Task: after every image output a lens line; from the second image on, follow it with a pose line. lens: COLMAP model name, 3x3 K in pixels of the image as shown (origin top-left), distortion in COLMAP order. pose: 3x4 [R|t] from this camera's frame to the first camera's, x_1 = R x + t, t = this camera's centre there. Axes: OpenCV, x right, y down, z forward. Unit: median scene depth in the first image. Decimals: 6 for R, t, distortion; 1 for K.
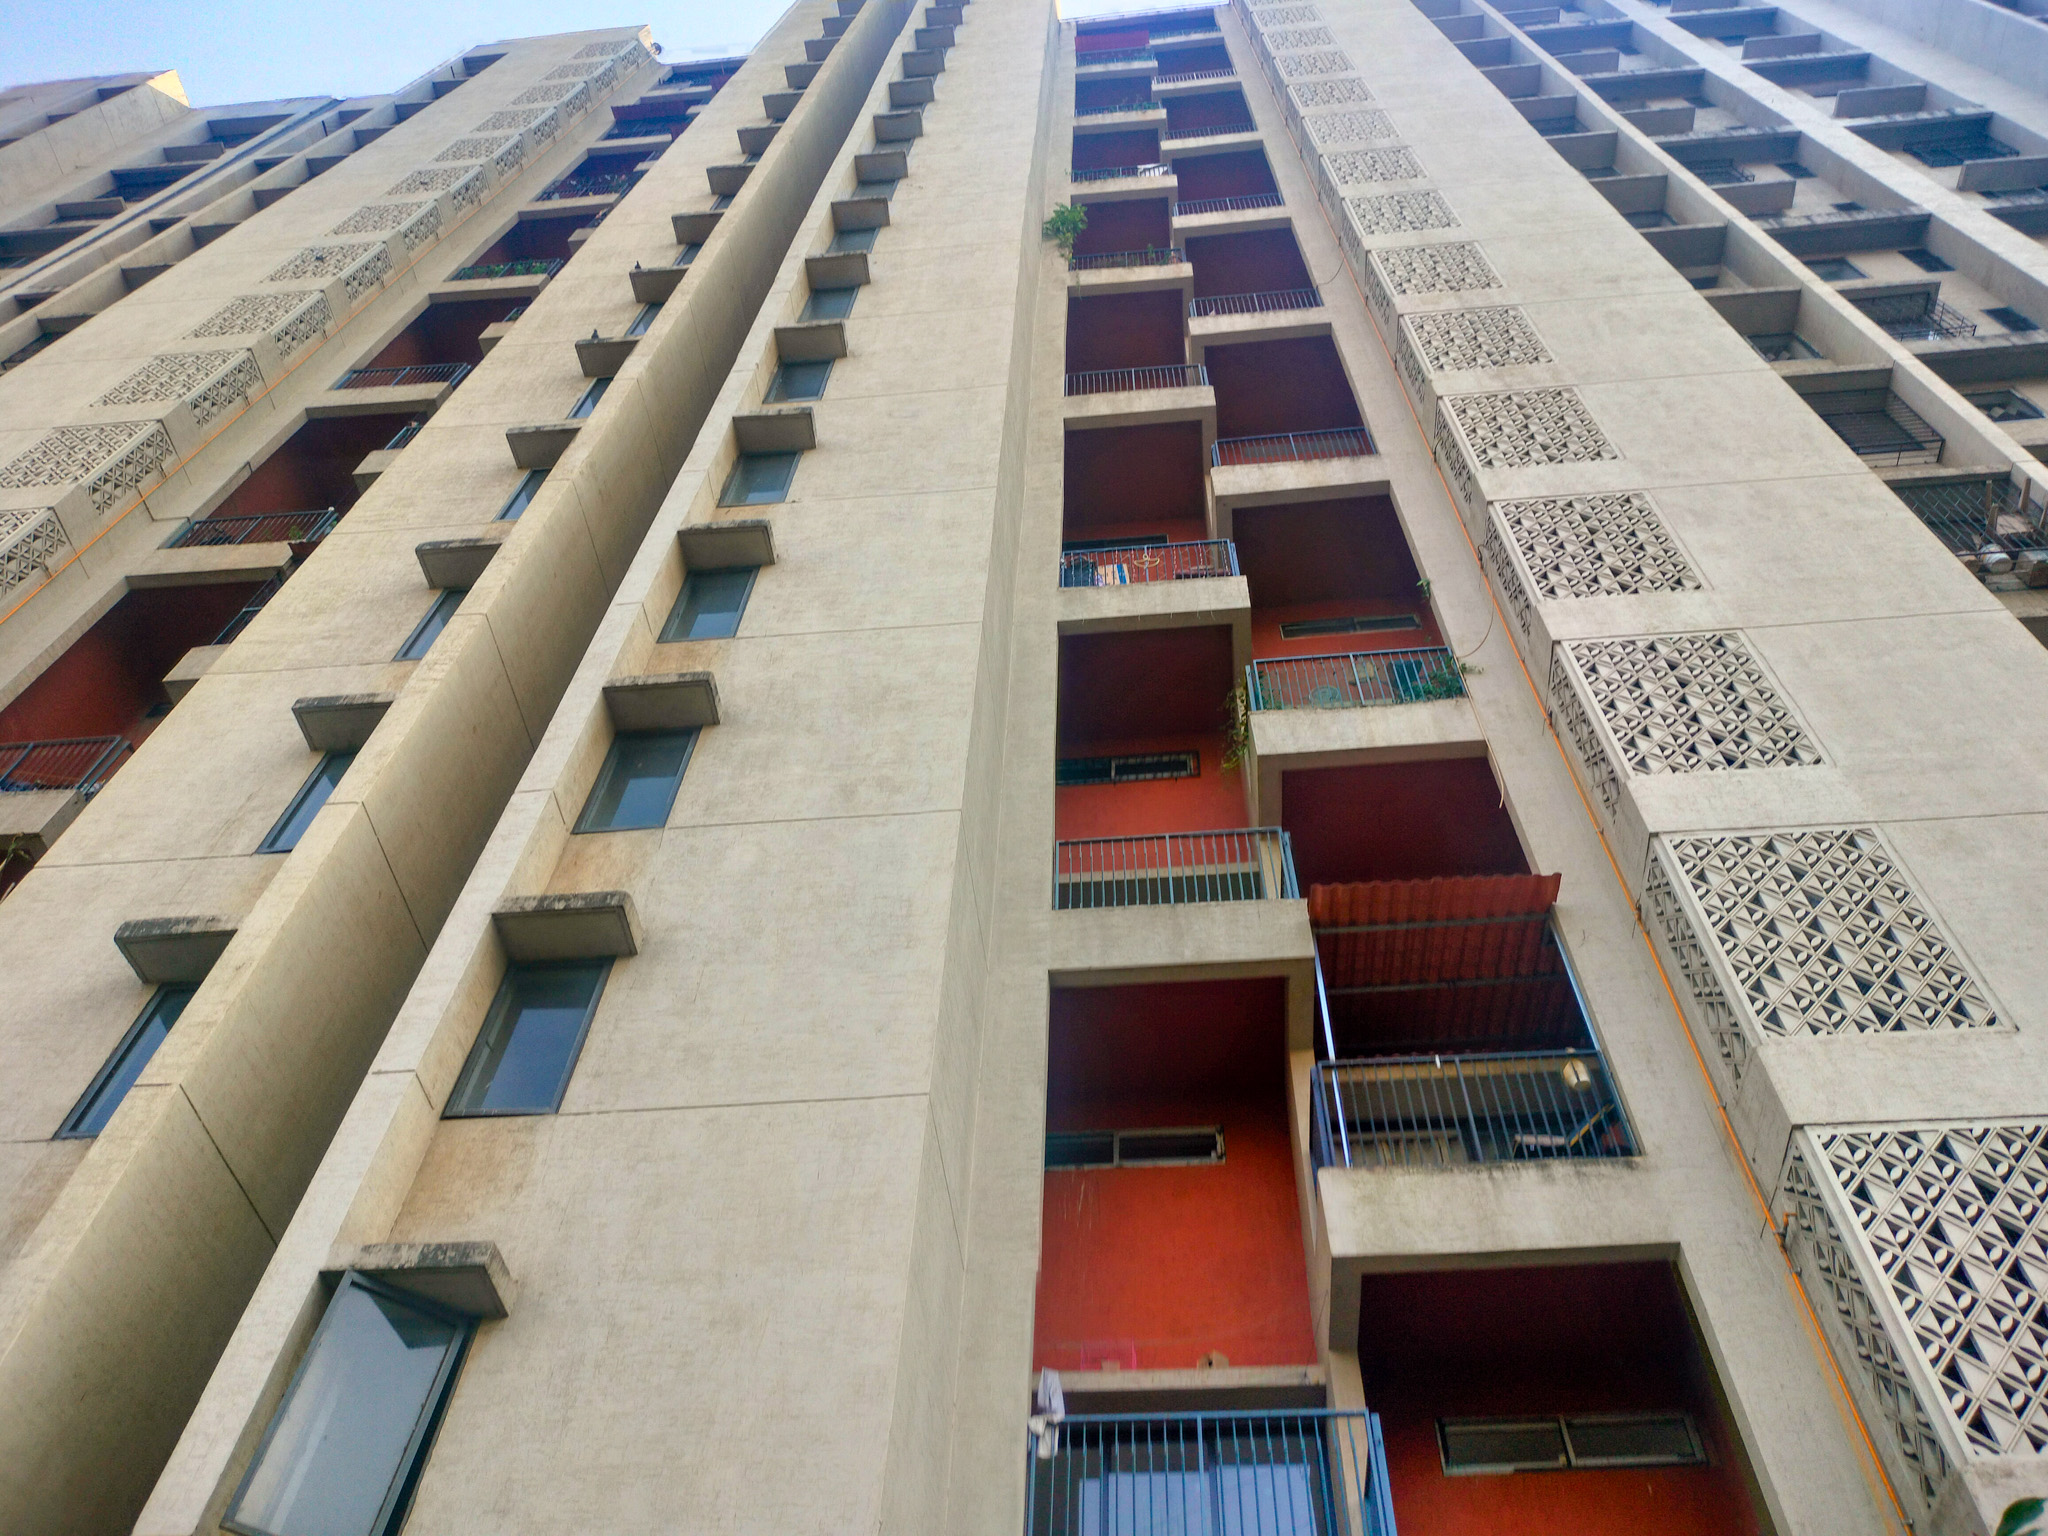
lens RADIAL K [[1565.9, 0, 1024.0], [0, 1565.9, 768.0], [0, 0, 1]] dist [0.055914, -0.102803]
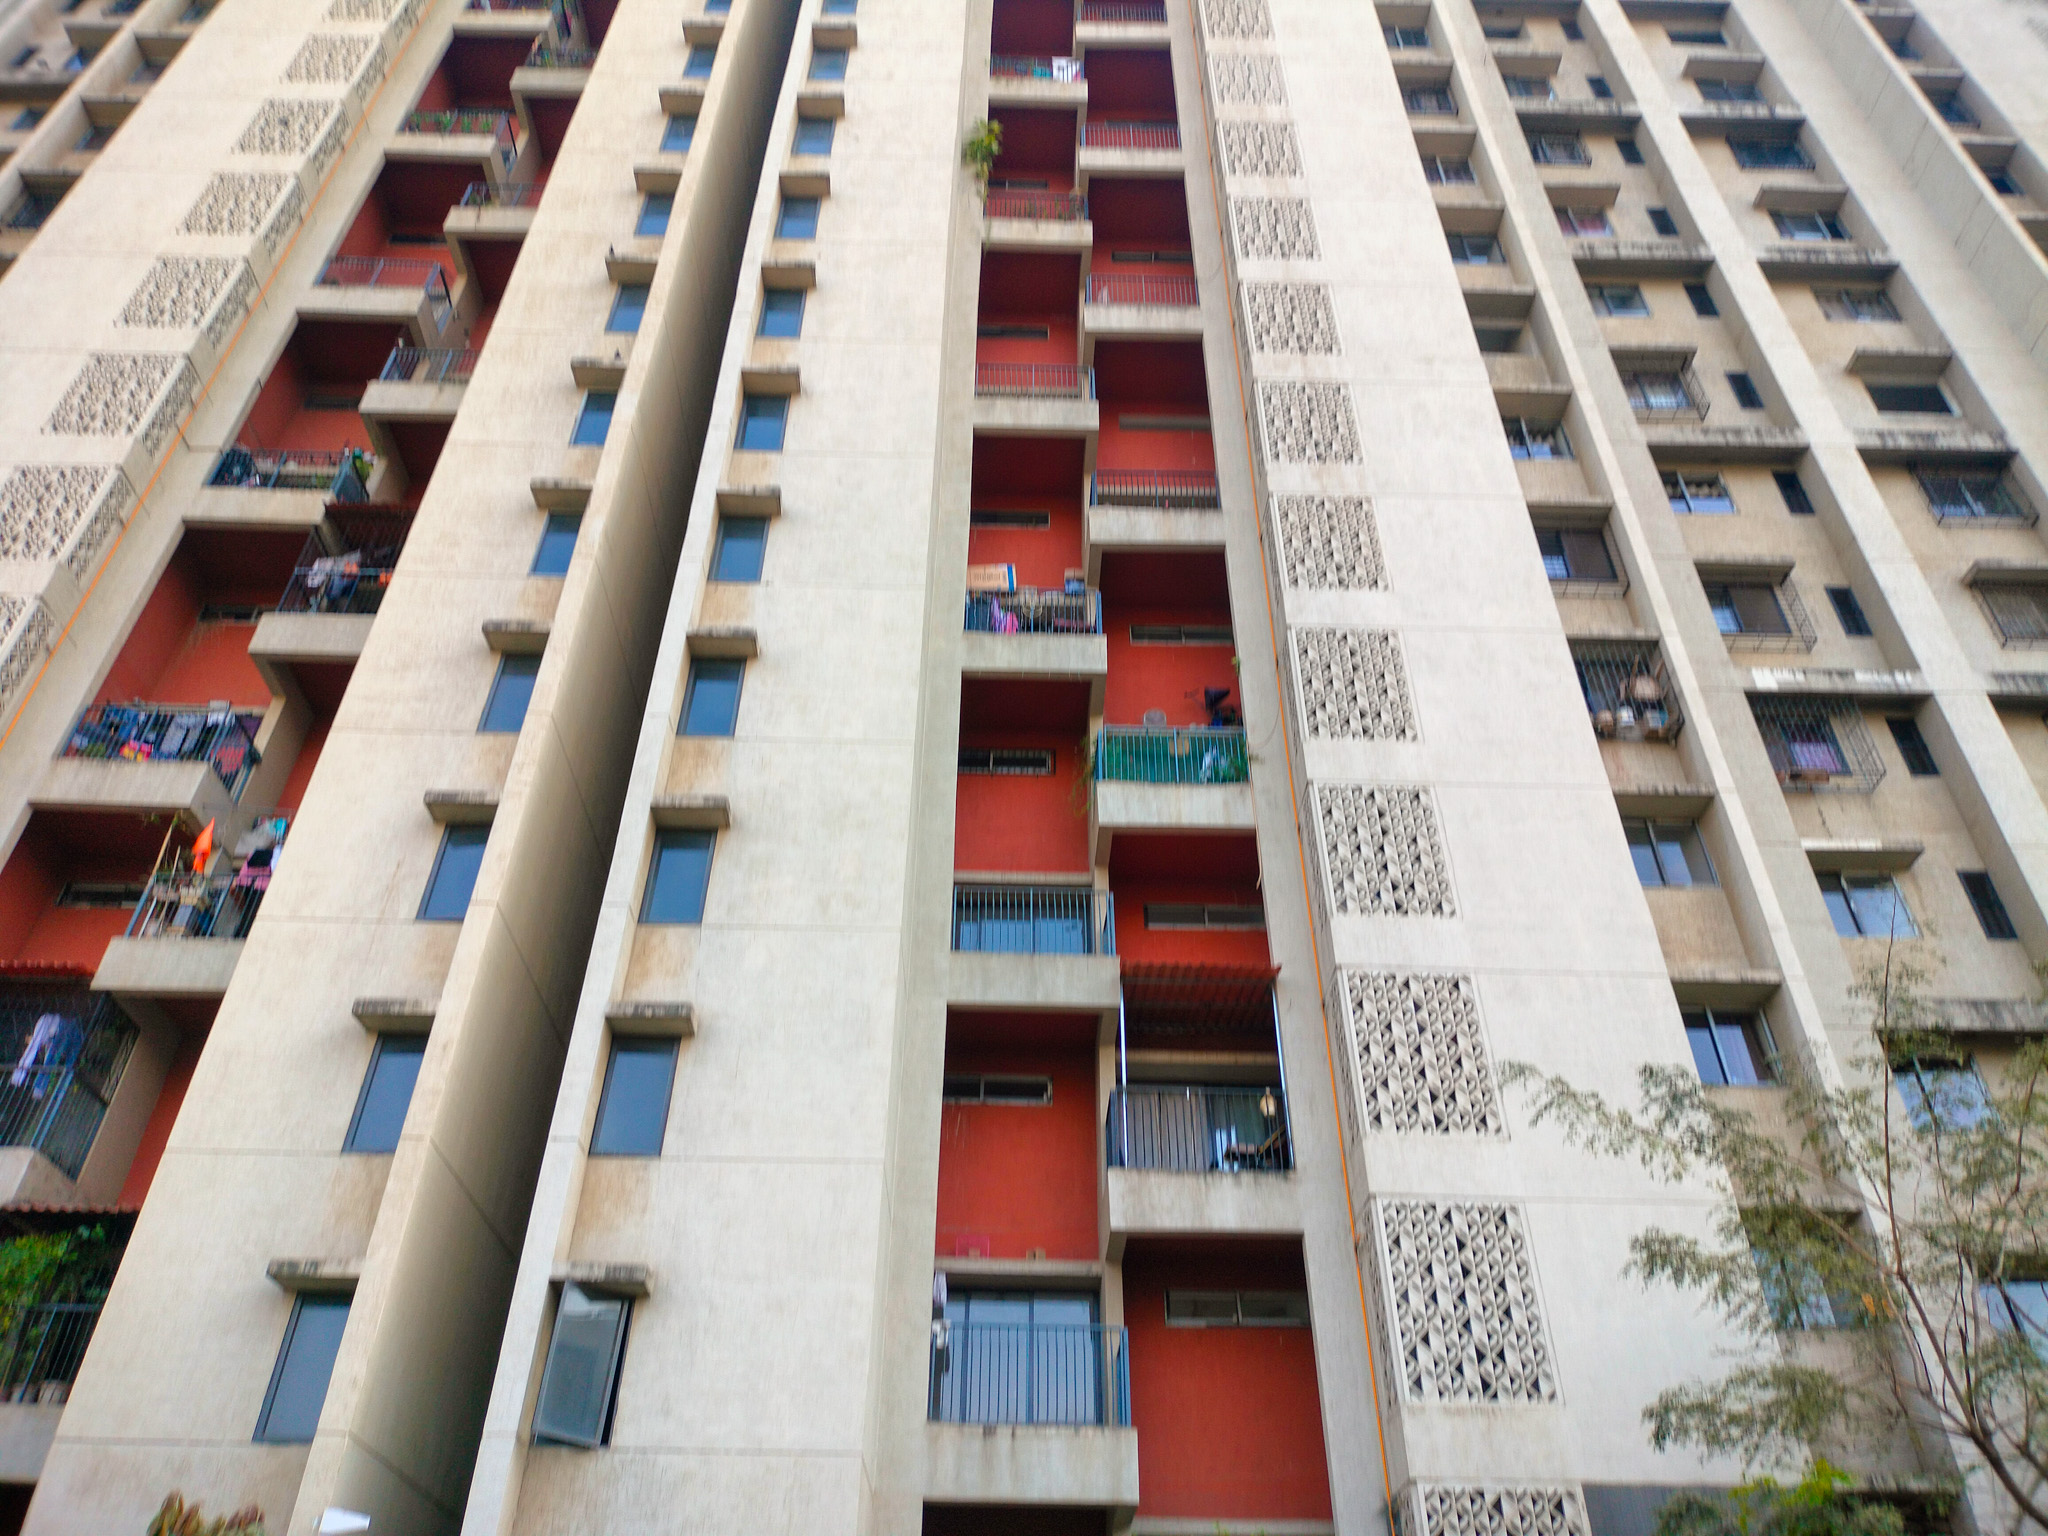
lens RADIAL K [[1609.6, 0, 994.2], [0, 1609.6, 767.3], [0, 0, 1]] dist [0.065250, -0.161717]
pose [[0.993243, 0.056516, 0.101360, -0.106498], [-0.086003, 0.944881, 0.315918, -0.564941], [-0.077919, -0.322500, 0.943357, -0.390896]]
